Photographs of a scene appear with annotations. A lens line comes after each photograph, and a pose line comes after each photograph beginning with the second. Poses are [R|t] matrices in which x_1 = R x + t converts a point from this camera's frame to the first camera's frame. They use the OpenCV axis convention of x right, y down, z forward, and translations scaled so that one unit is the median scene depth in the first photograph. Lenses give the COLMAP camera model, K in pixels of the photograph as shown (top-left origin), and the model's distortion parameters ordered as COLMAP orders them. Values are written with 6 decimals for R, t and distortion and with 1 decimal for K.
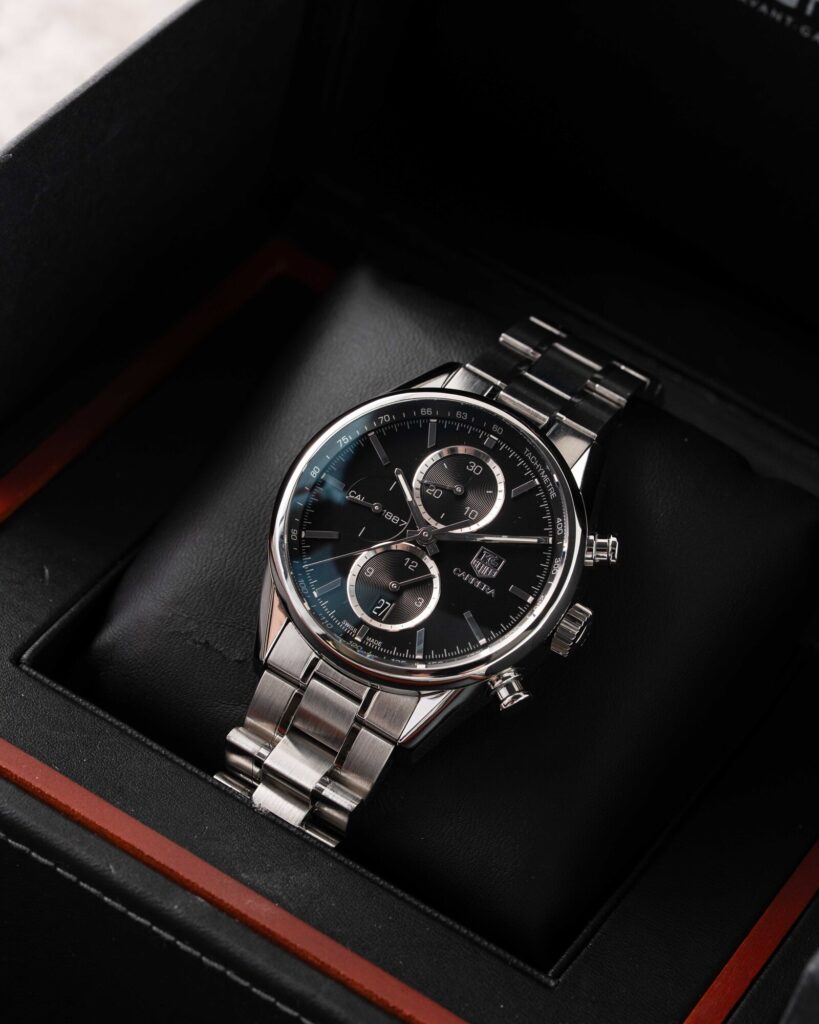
lens RADIAL K [[4339.8, 0, 407.2], [0, 4339.8, 513.0], [0, 0, 1]] dist [-0.041529, 0.000000]
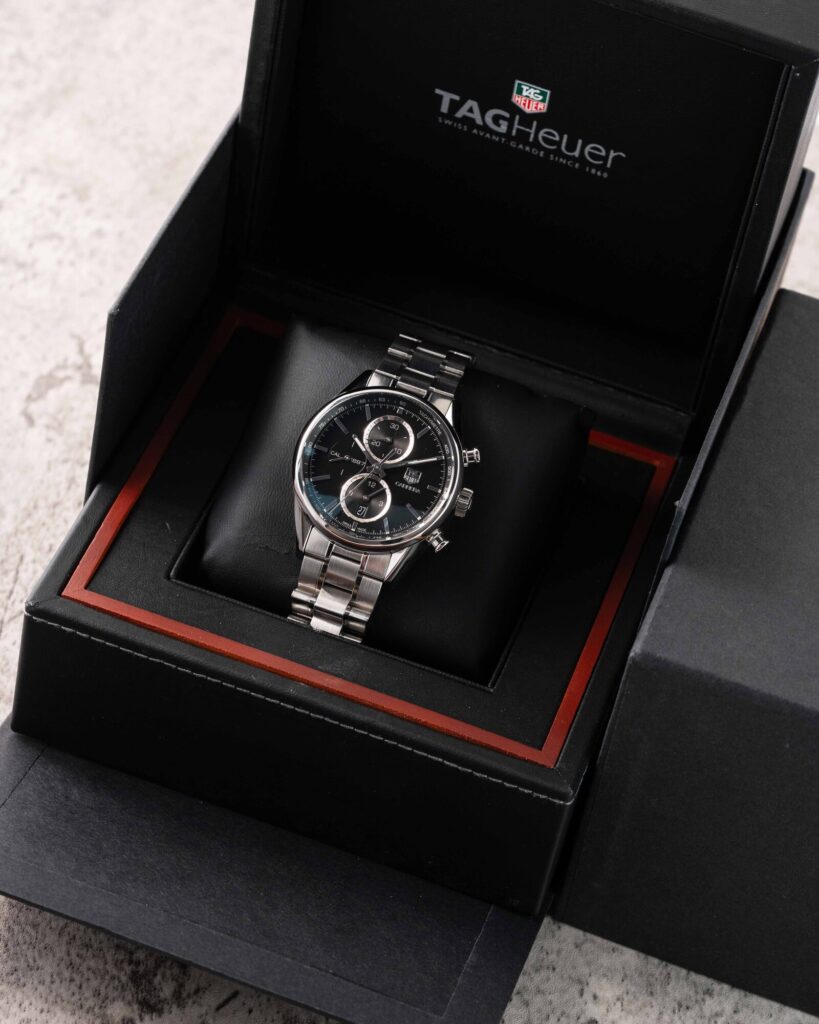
lens RADIAL K [[4339.8, 0, 409.8], [0, 4339.8, 511.3], [0, 0, 1]] dist [-0.041529, 0.000000]
pose [[0.975286, -0.196073, 0.101845, -0.173627], [0.189552, 0.979352, 0.070275, -0.103690], [-0.113521, -0.049234, 0.992315, -0.835888]]
